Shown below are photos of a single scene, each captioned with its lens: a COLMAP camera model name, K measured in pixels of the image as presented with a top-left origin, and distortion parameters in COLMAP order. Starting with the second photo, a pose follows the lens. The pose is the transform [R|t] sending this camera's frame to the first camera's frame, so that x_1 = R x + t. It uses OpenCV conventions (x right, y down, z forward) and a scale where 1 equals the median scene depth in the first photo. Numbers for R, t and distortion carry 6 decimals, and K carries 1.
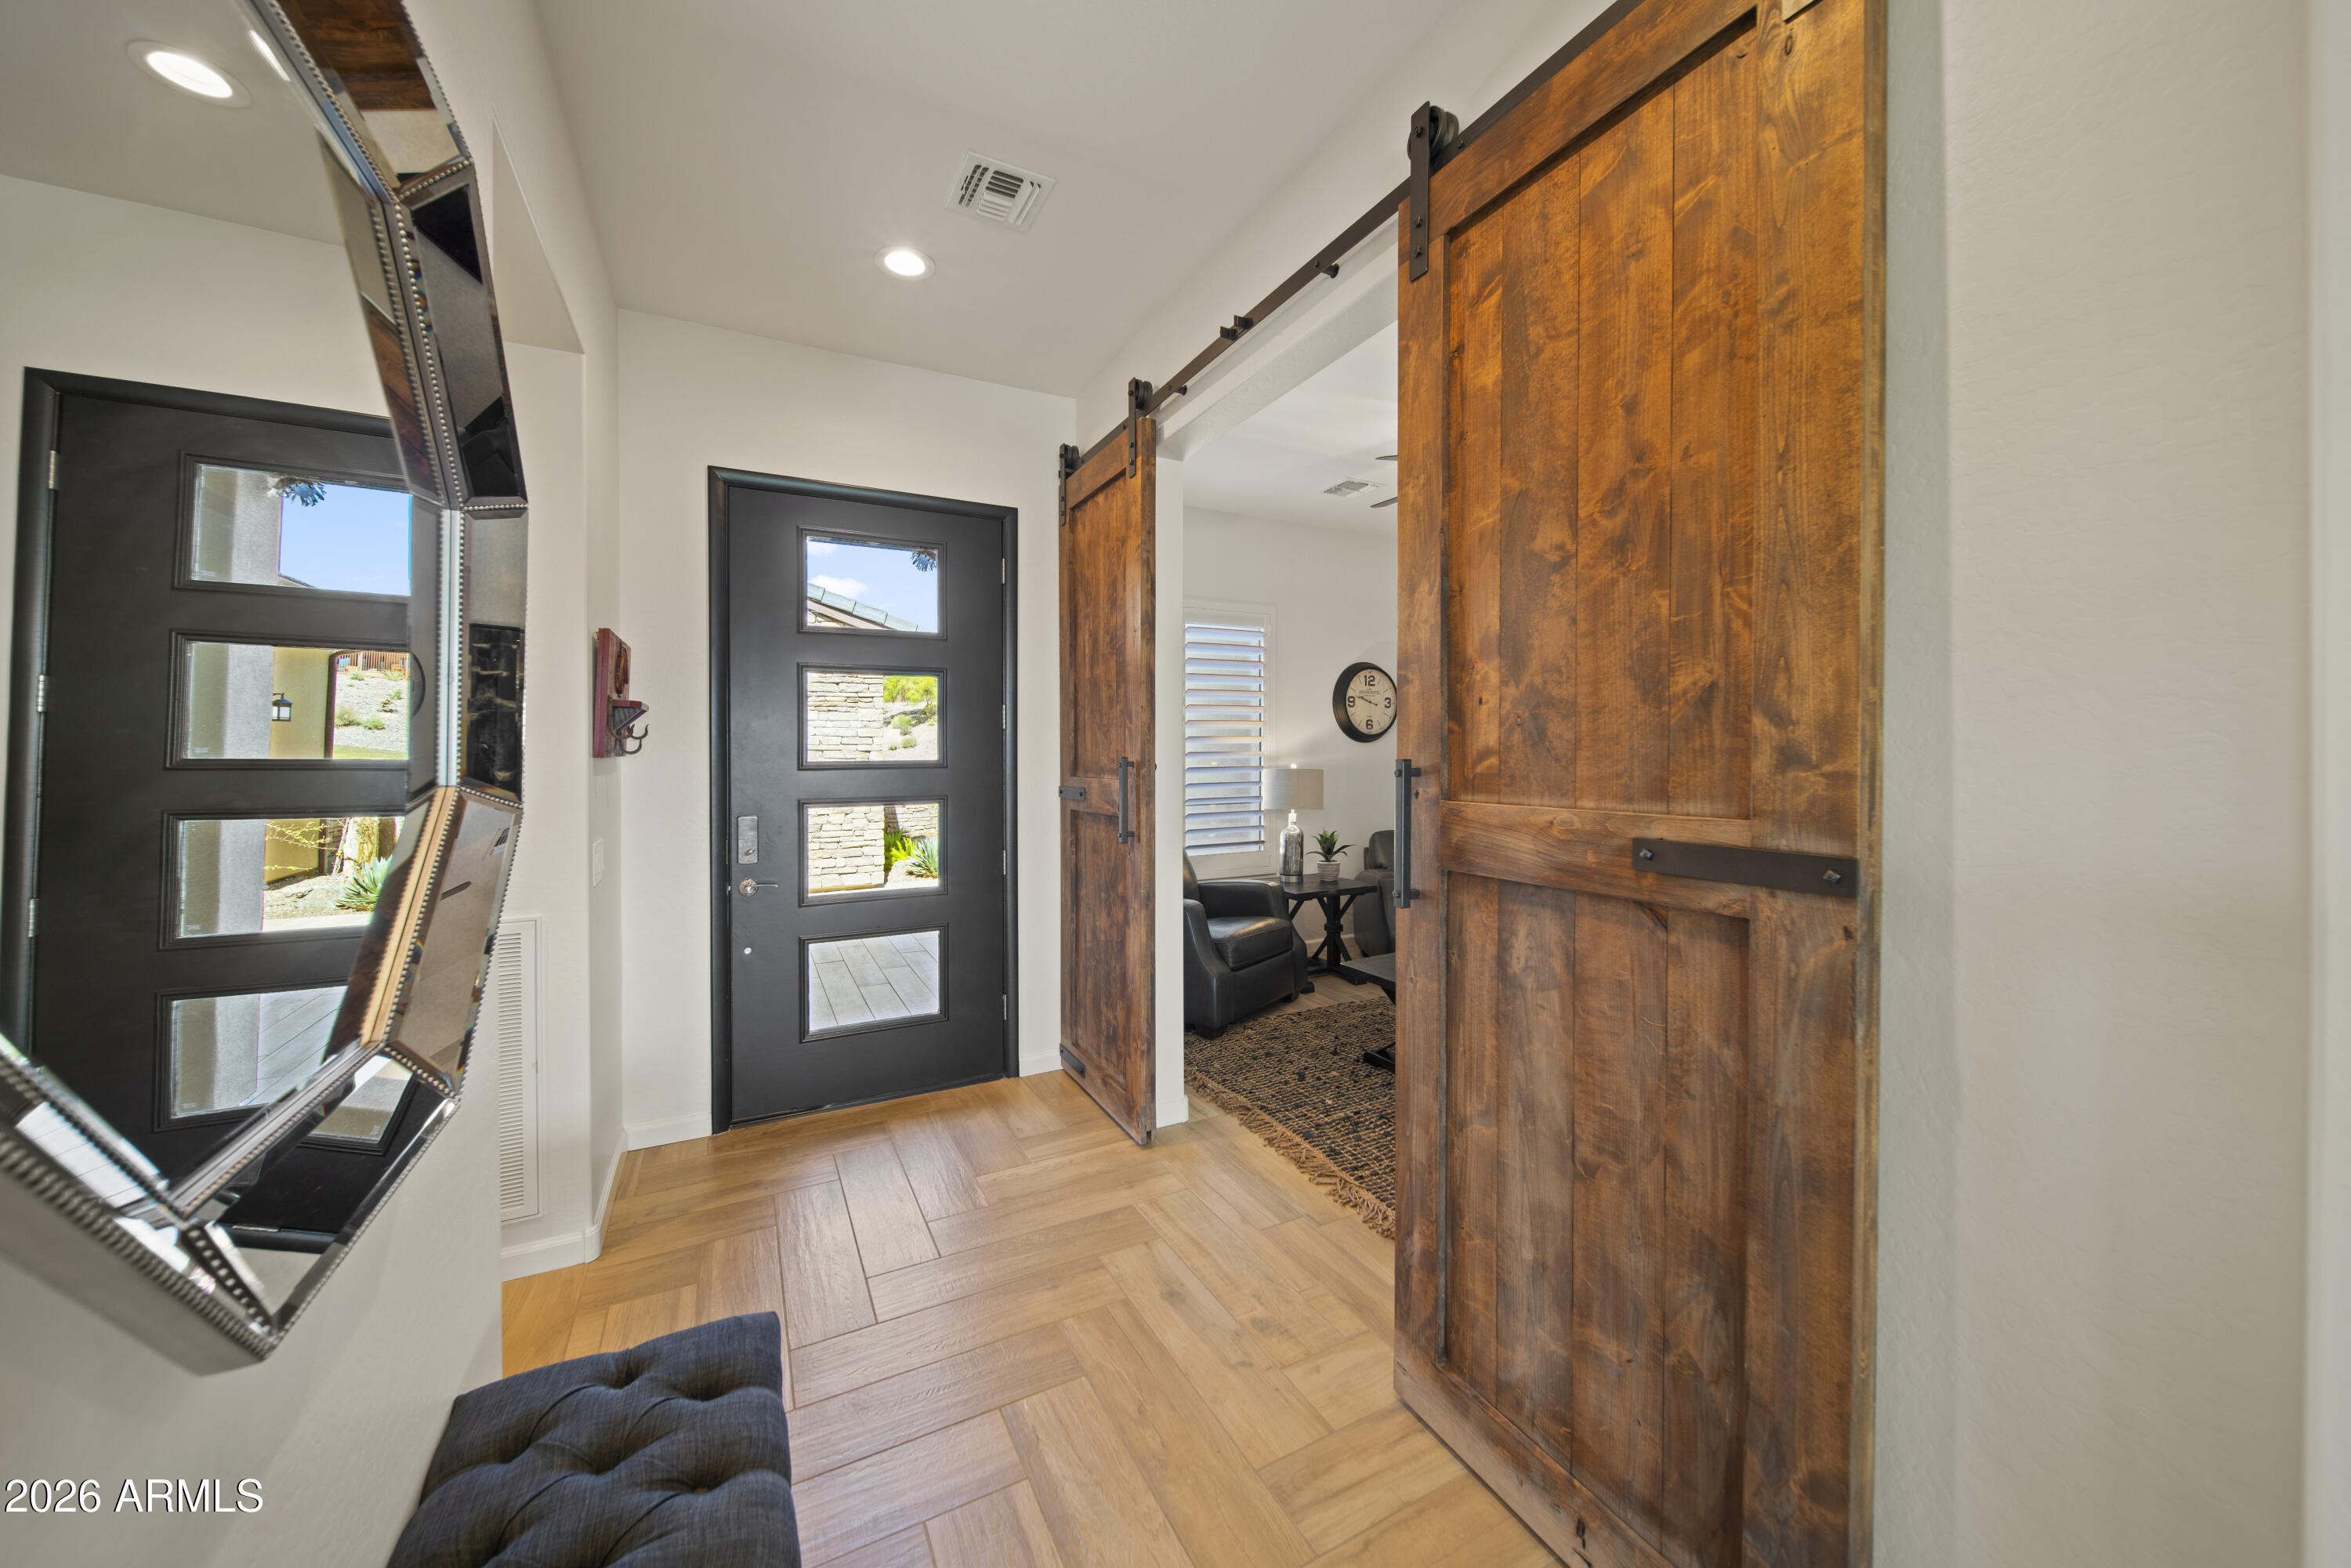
lens RADIAL K [[854.3, 0, 1189.4], [0, 854.3, 761.6], [0, 0, 1]] dist [-0.000611, 0.000042]
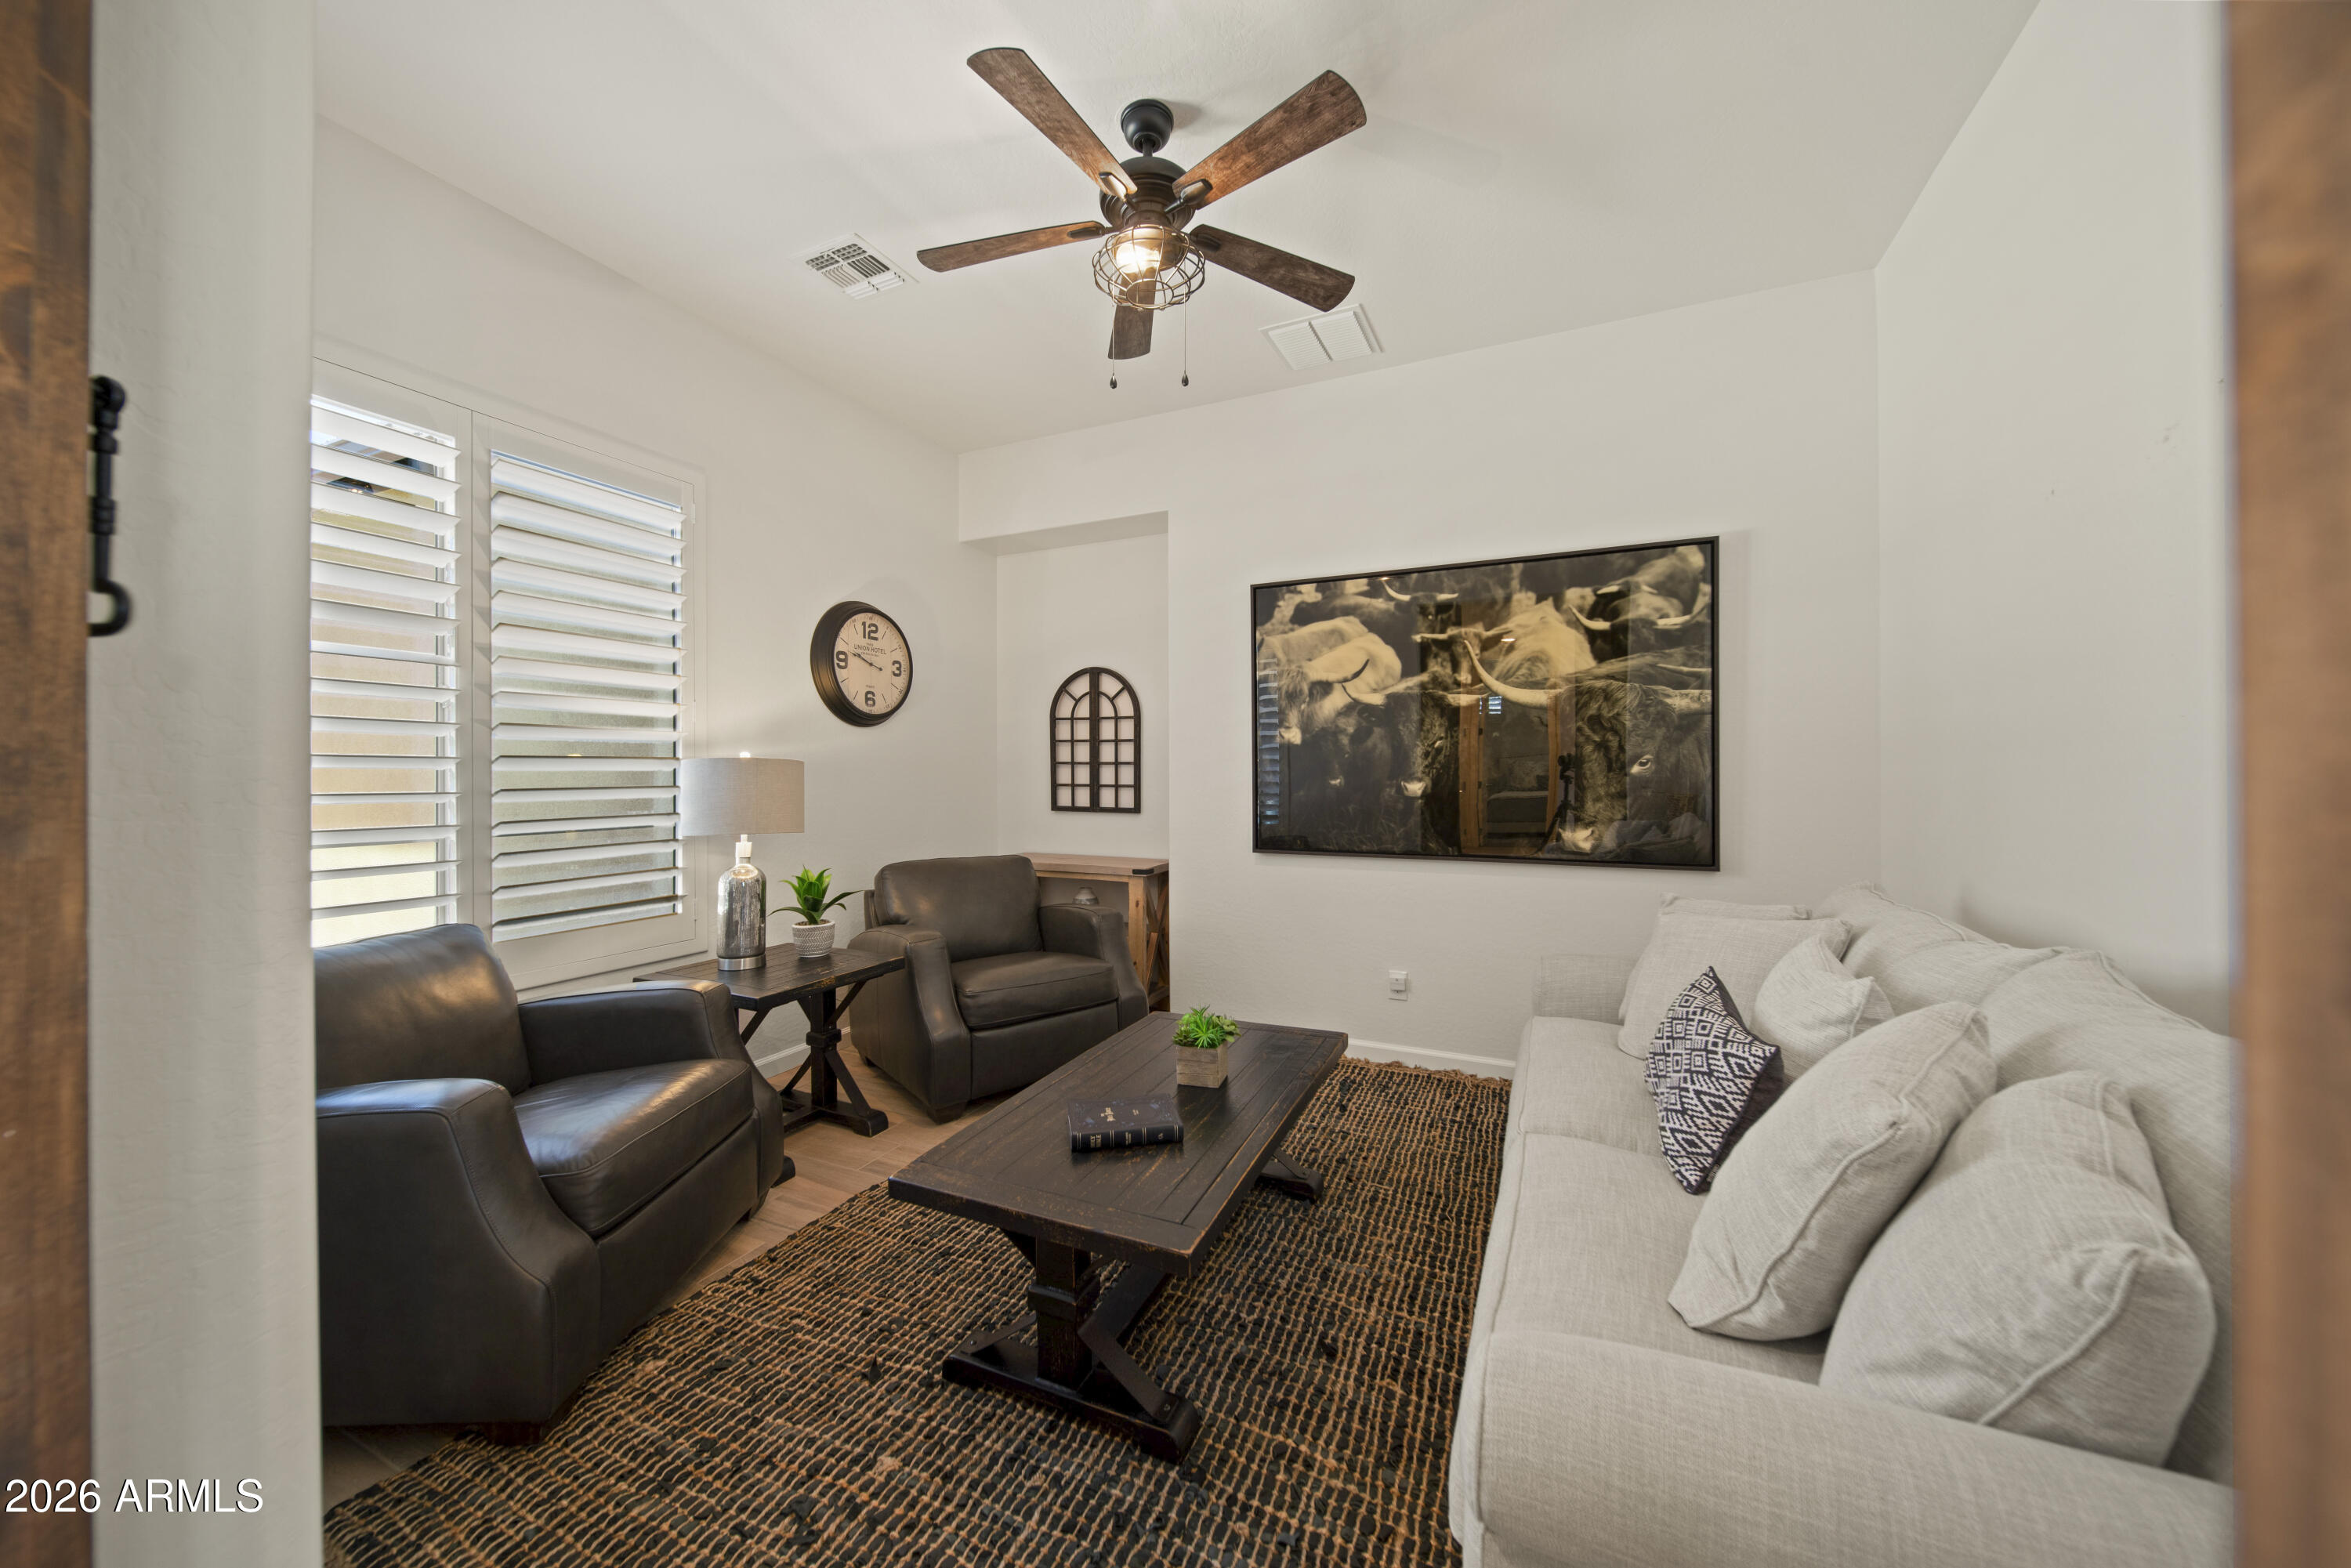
lens RADIAL K [[839.7, 0, 1175.5], [0, 839.7, 784.0], [0, 0, 1]] dist [-0.011065, -0.000078]
pose [[0.813600, -0.004312, 0.581409, 0.034469], [0.003770, 0.999991, 0.002140, 0.023650], [-0.581413, 0.000451, 0.813609, 0.404580]]
